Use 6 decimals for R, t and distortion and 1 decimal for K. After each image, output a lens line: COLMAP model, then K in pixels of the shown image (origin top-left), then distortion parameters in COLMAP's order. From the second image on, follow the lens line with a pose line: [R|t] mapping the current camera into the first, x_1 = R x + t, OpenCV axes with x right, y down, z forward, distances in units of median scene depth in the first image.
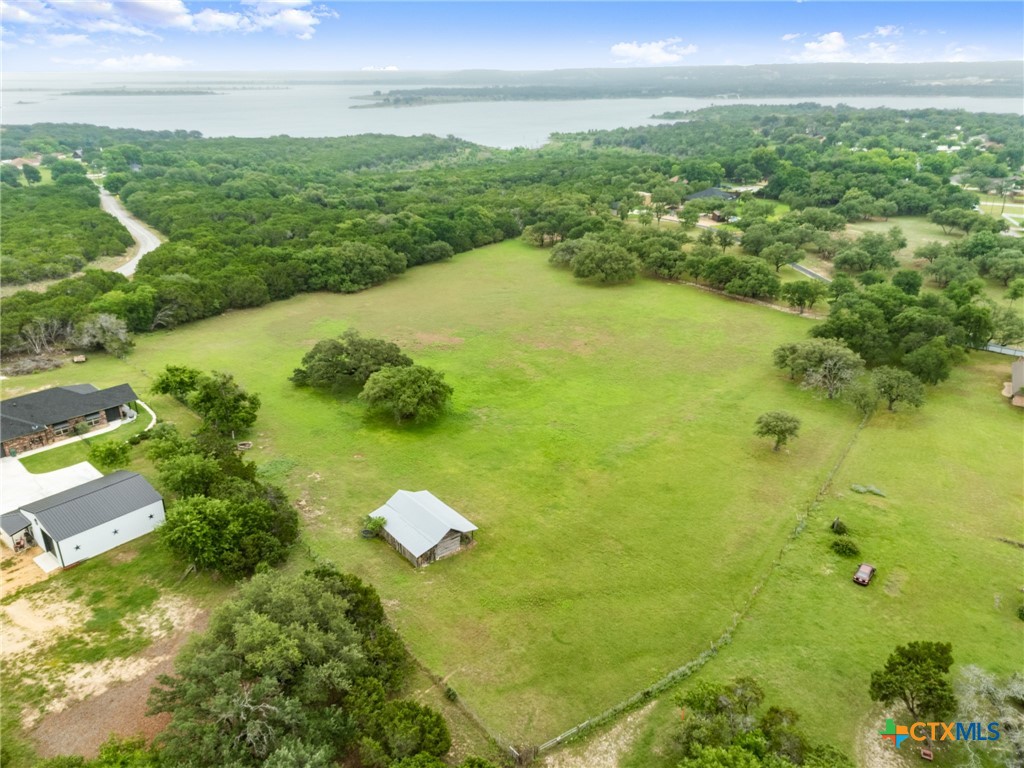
lens RADIAL K [[752.9, 0, 511.6], [0, 752.9, 384.3], [0, 0, 1]] dist [0.065601, -0.060876]
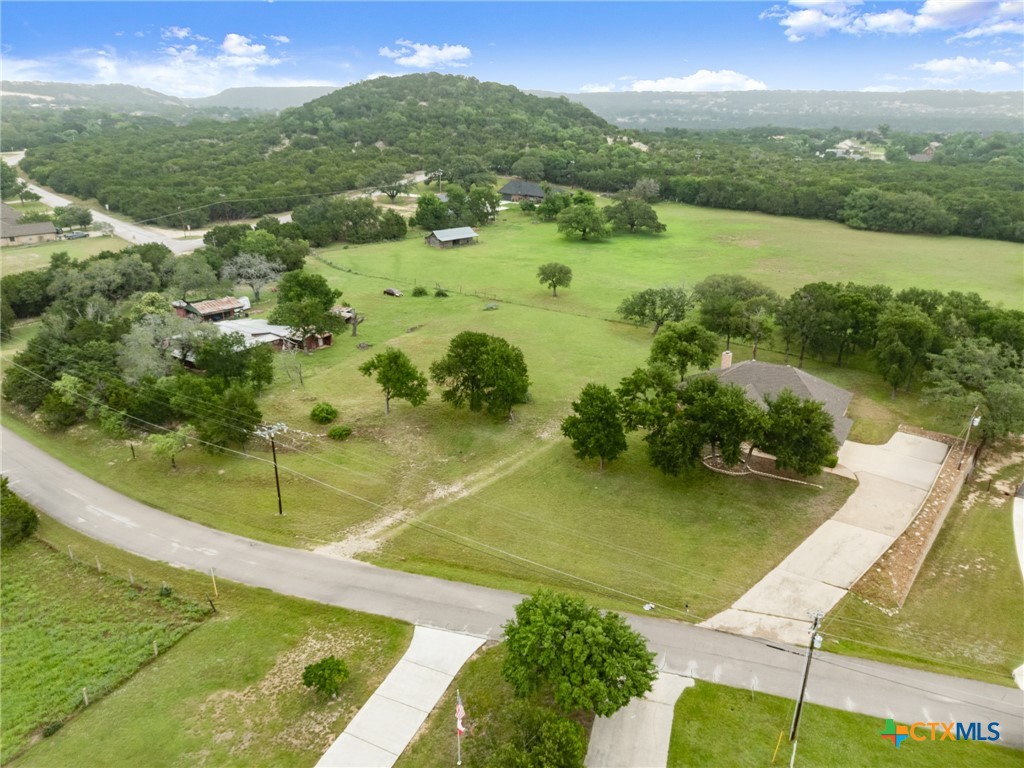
lens RADIAL K [[752.9, 0, 512.7], [0, 752.9, 386.3], [0, 0, 1]] dist [0.065601, -0.060876]
pose [[-0.002374, 0.356952, -0.934120, 0.977184], [-0.386695, 0.861126, 0.330042, -0.104442], [0.922204, 0.362003, 0.135988, 0.512664]]
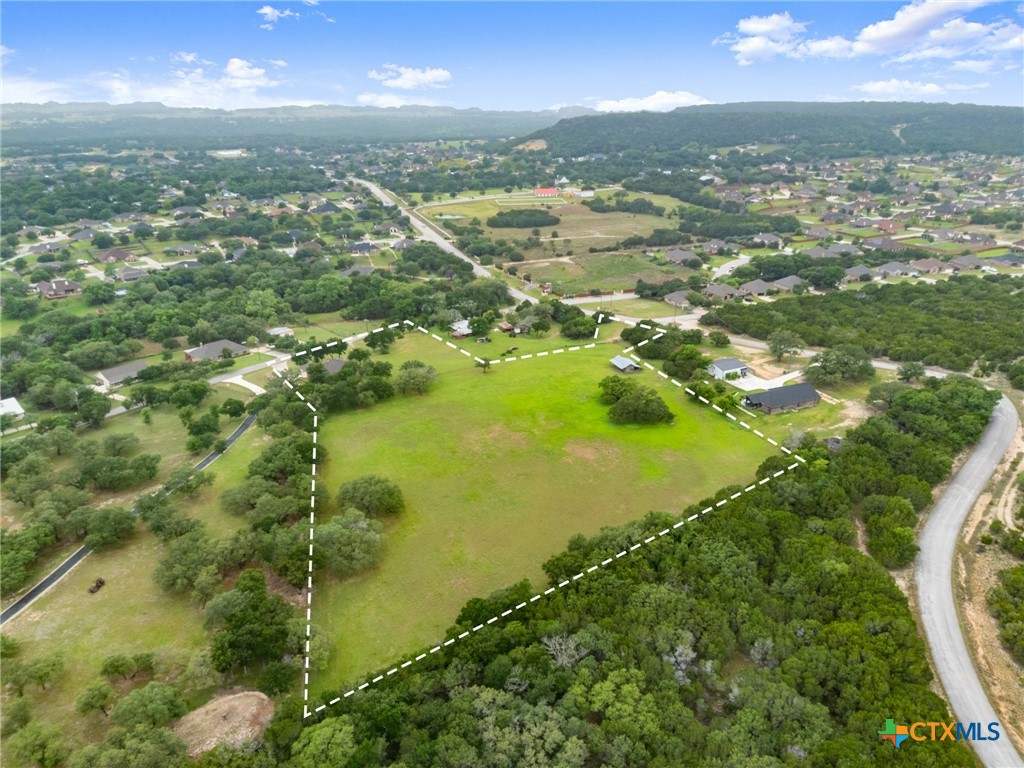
lens RADIAL K [[752.9, 0, 510.5], [0, 752.9, 385.9], [0, 0, 1]] dist [0.065601, -0.060876]
pose [[-0.927326, -0.132438, 0.350038, -0.409919], [0.147927, 0.729429, 0.667871, -1.002116], [-0.343779, 0.671114, -0.656827, 1.693982]]
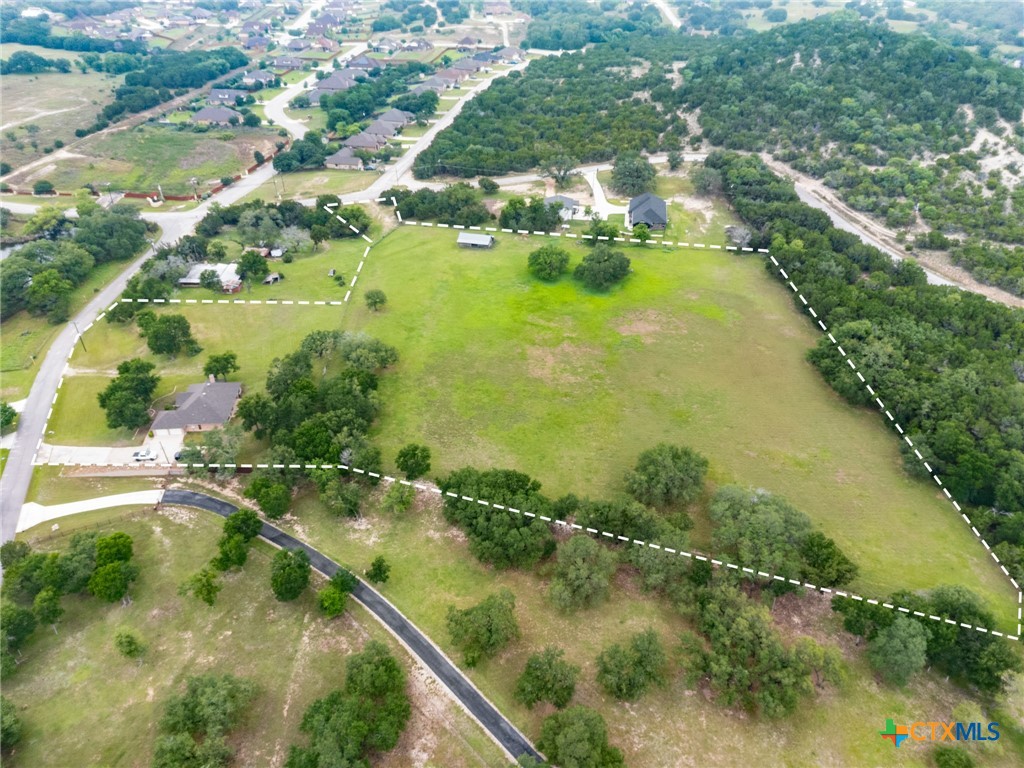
lens RADIAL K [[752.9, 0, 512.0], [0, 752.9, 388.2], [0, 0, 1]] dist [0.065601, -0.060876]
pose [[-0.813005, 0.321445, -0.485485, 0.669585], [-0.223992, 0.596967, 0.770362, -0.857629], [0.537447, 0.735053, -0.413336, 1.338528]]
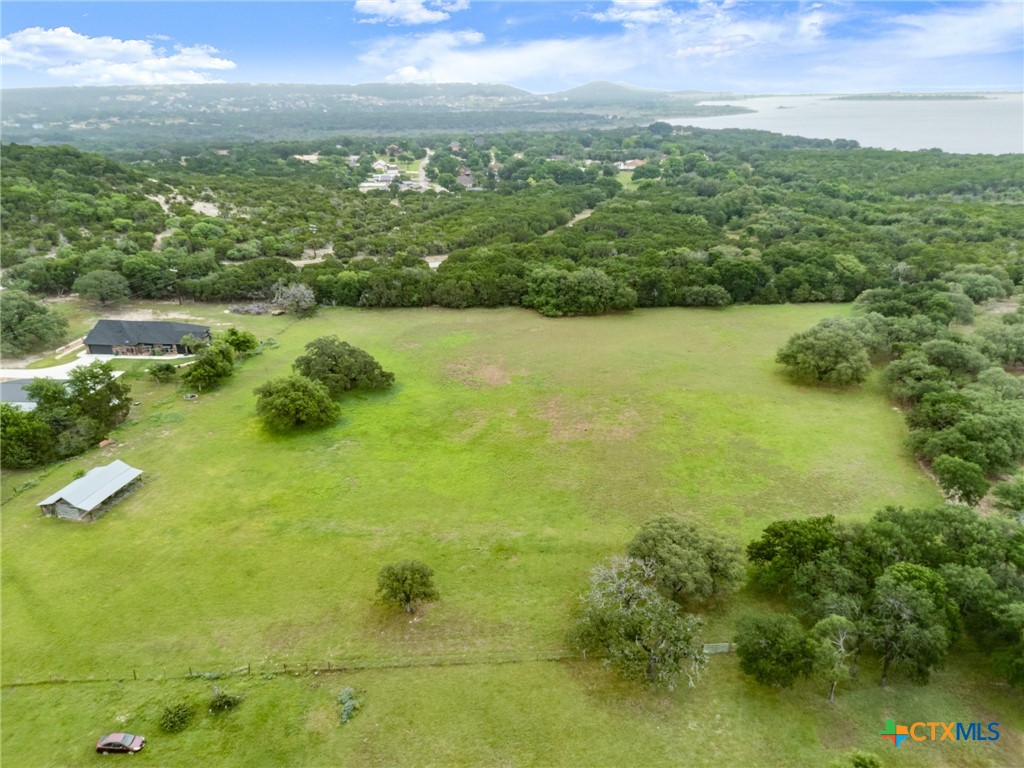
lens RADIAL K [[752.9, 0, 512.2], [0, 752.9, 385.2], [0, 0, 1]] dist [0.065601, -0.060876]
pose [[0.606390, 0.288887, -0.740834, 0.572275], [-0.290389, 0.947775, 0.131894, -0.164305], [0.740247, 0.135151, 0.658612, 0.336740]]
